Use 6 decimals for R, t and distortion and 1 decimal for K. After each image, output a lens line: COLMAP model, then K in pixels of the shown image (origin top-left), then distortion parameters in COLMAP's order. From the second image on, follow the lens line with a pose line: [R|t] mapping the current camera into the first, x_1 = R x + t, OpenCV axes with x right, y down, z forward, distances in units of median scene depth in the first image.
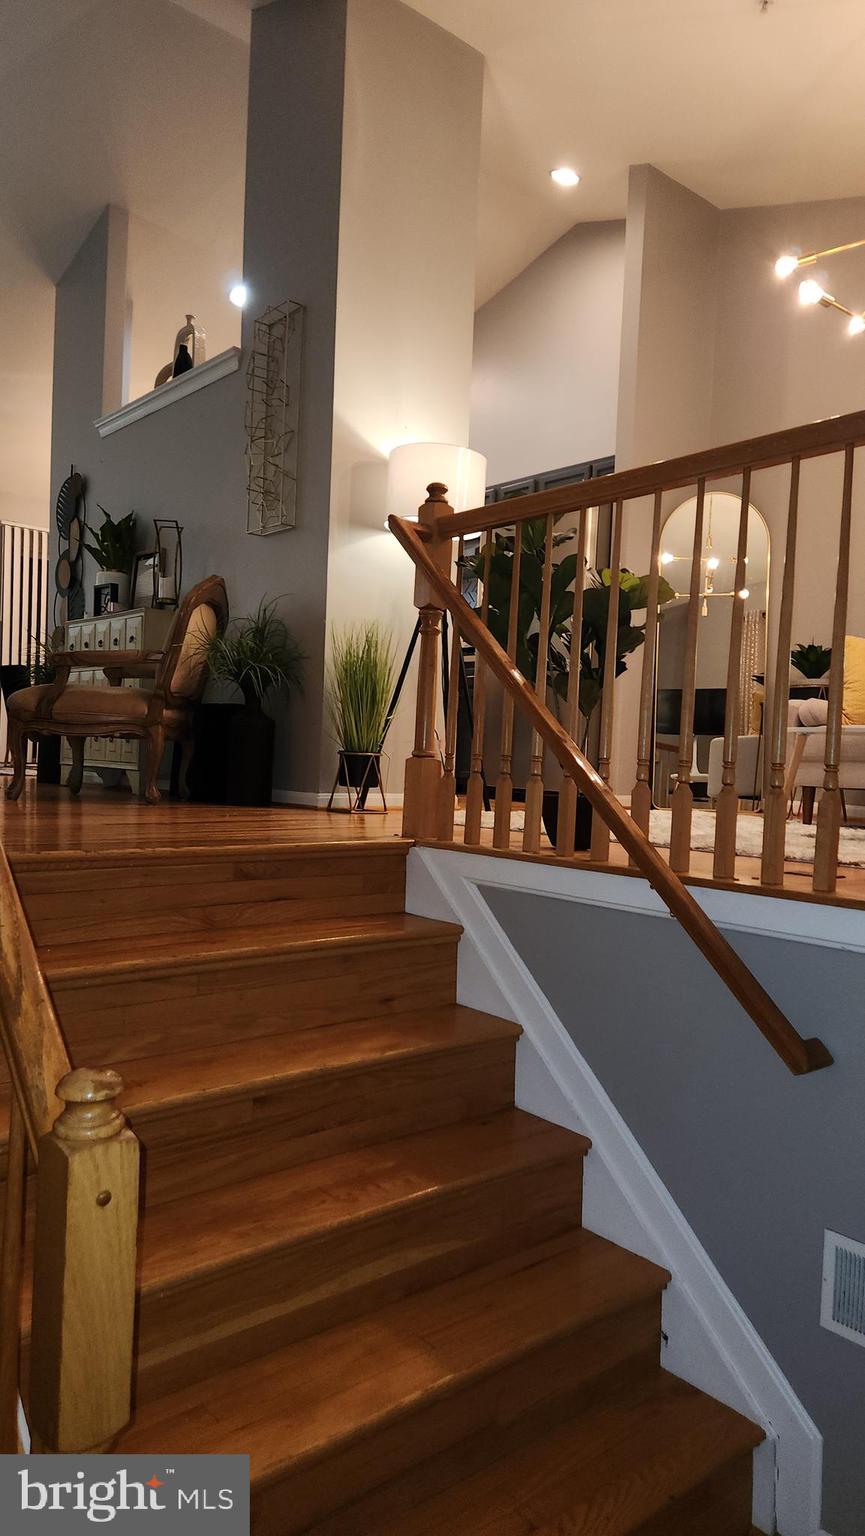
lens RADIAL K [[1033.0, 0, 447.7], [0, 1033.0, 767.0], [0, 0, 1]] dist [0.109857, -0.081261]
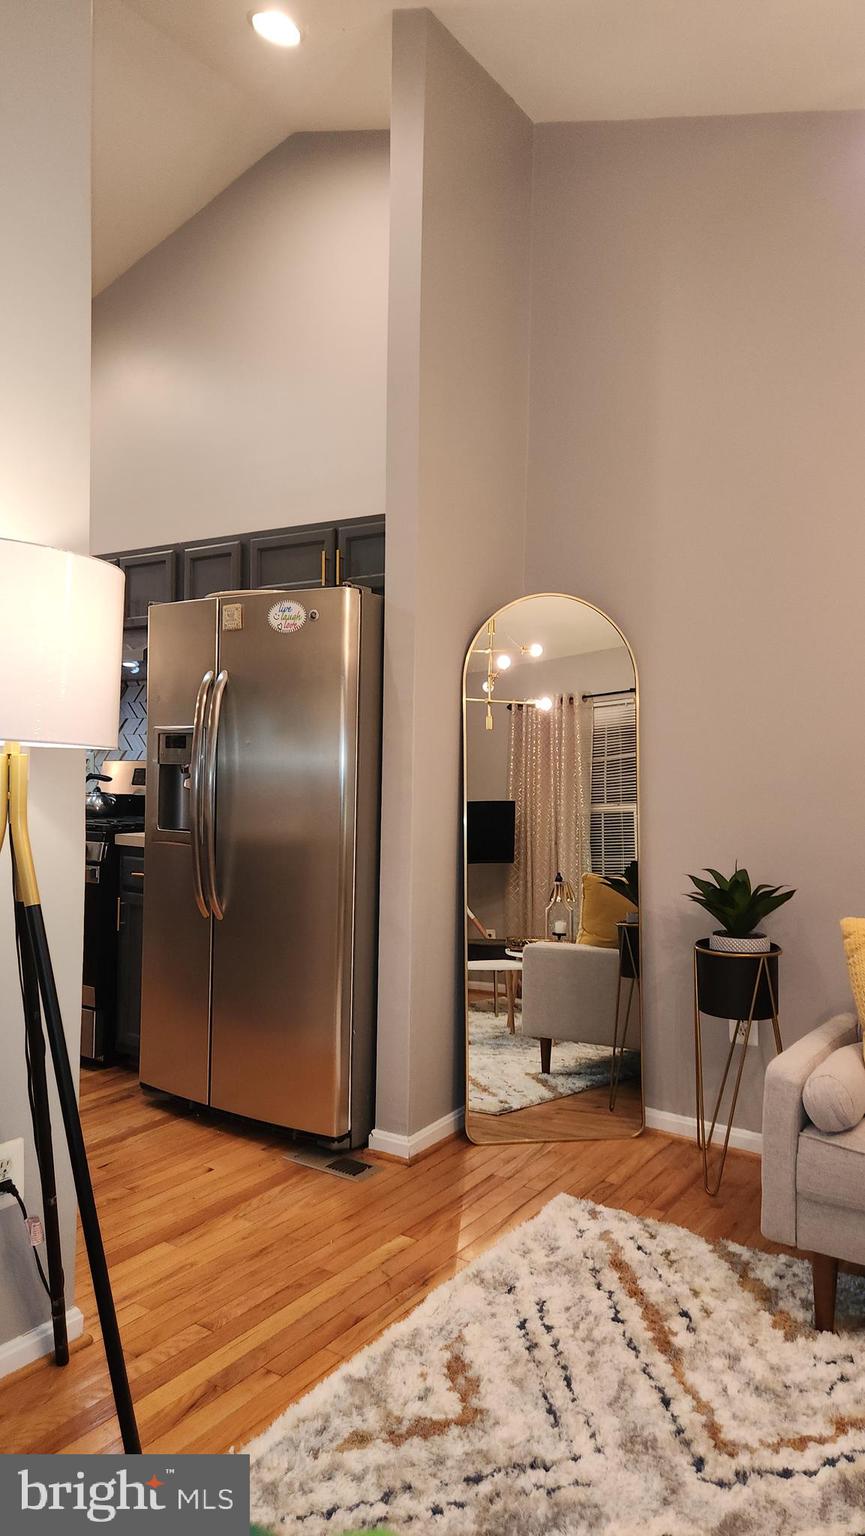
lens RADIAL K [[1036.8, 0, 422.7], [0, 1036.8, 764.9], [0, 0, 1]] dist [0.095998, -0.083209]
pose [[0.968538, -0.022432, 0.247855, 0.041315], [0.022784, 0.999739, 0.001449, -0.182704], [-0.247822, 0.004244, 0.968796, 0.488243]]
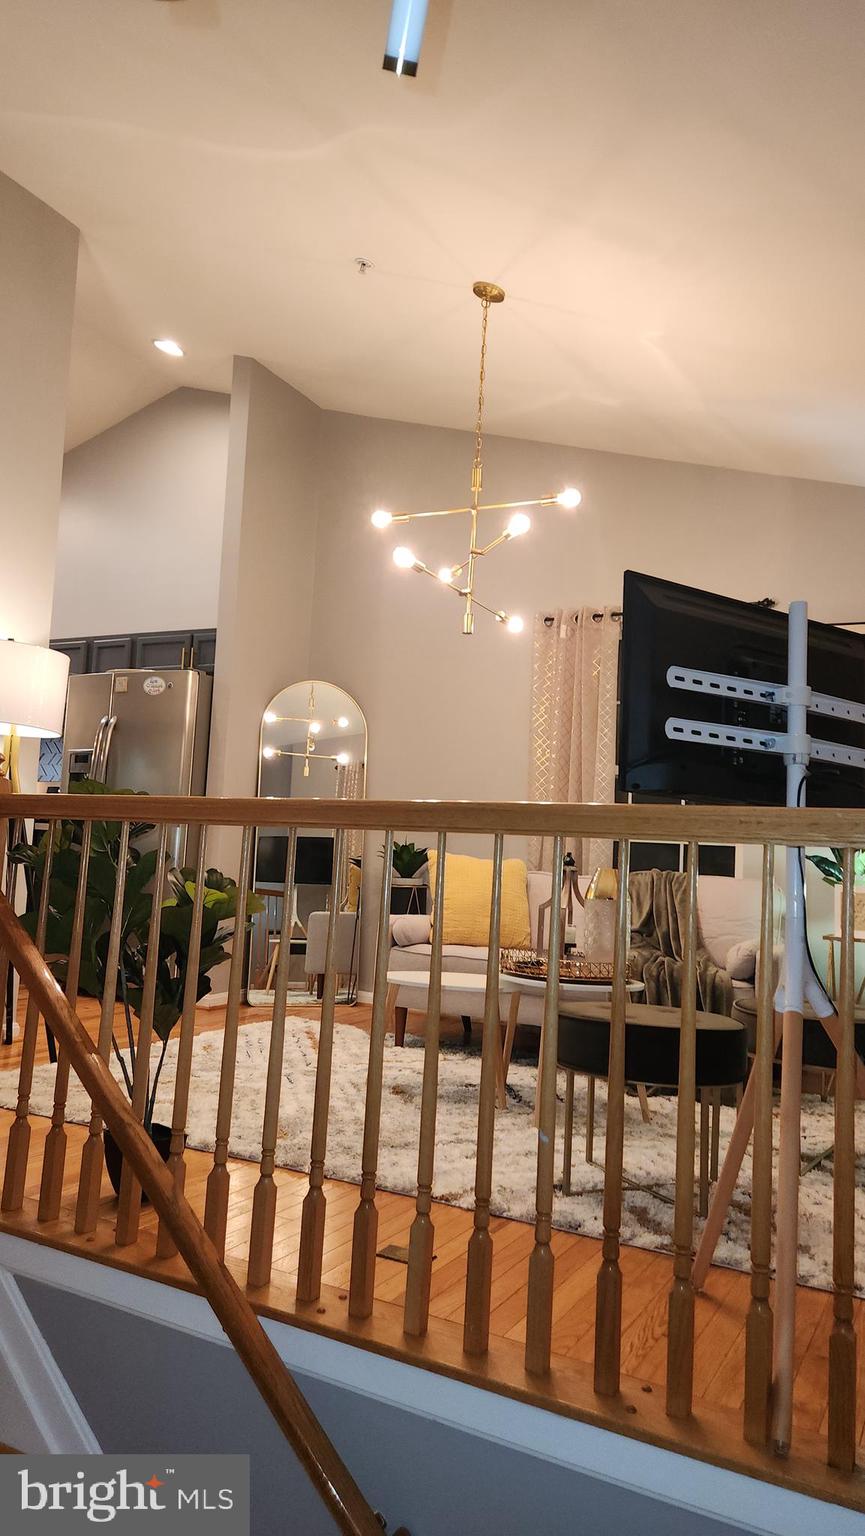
lens RADIAL K [[1036.8, 0, 422.7], [0, 1036.8, 764.9], [0, 0, 1]] dist [0.095998, -0.083209]
pose [[0.938504, 0.040562, 0.342878, 0.014987], [-0.012137, 0.996337, -0.084645, -0.108494], [-0.345056, 0.075278, 0.935559, 0.046354]]
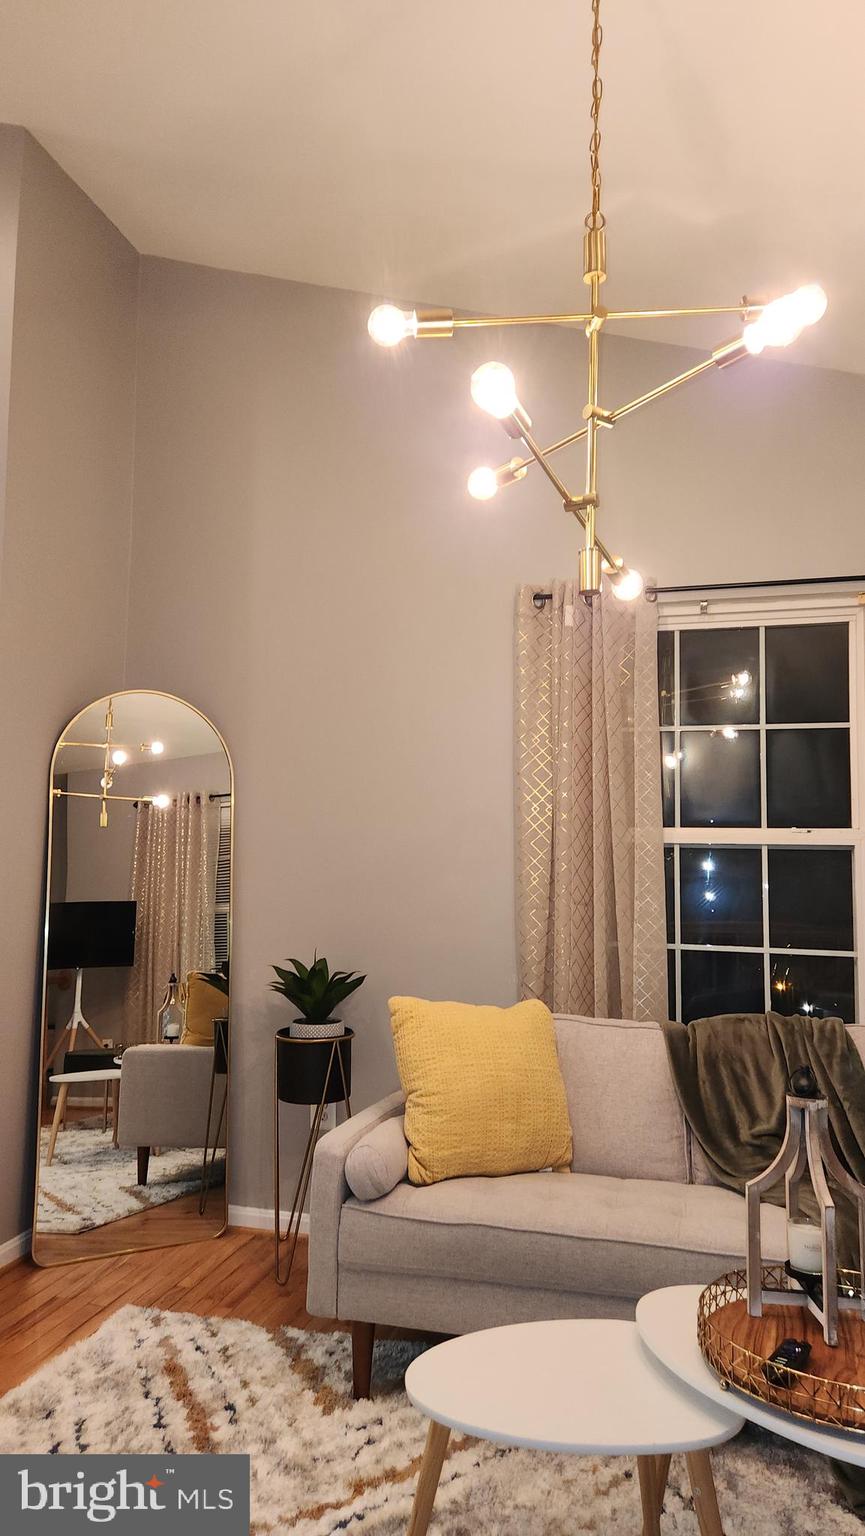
lens RADIAL K [[1030.6, 0, 432.5], [0, 1030.6, 768.0], [0, 0, 1]] dist [0.089463, -0.076772]
pose [[0.831710, 0.032950, 0.554232, 0.067694], [0.018891, 0.995980, -0.087561, -0.176960], [-0.554889, 0.083295, 0.827744, 0.456505]]
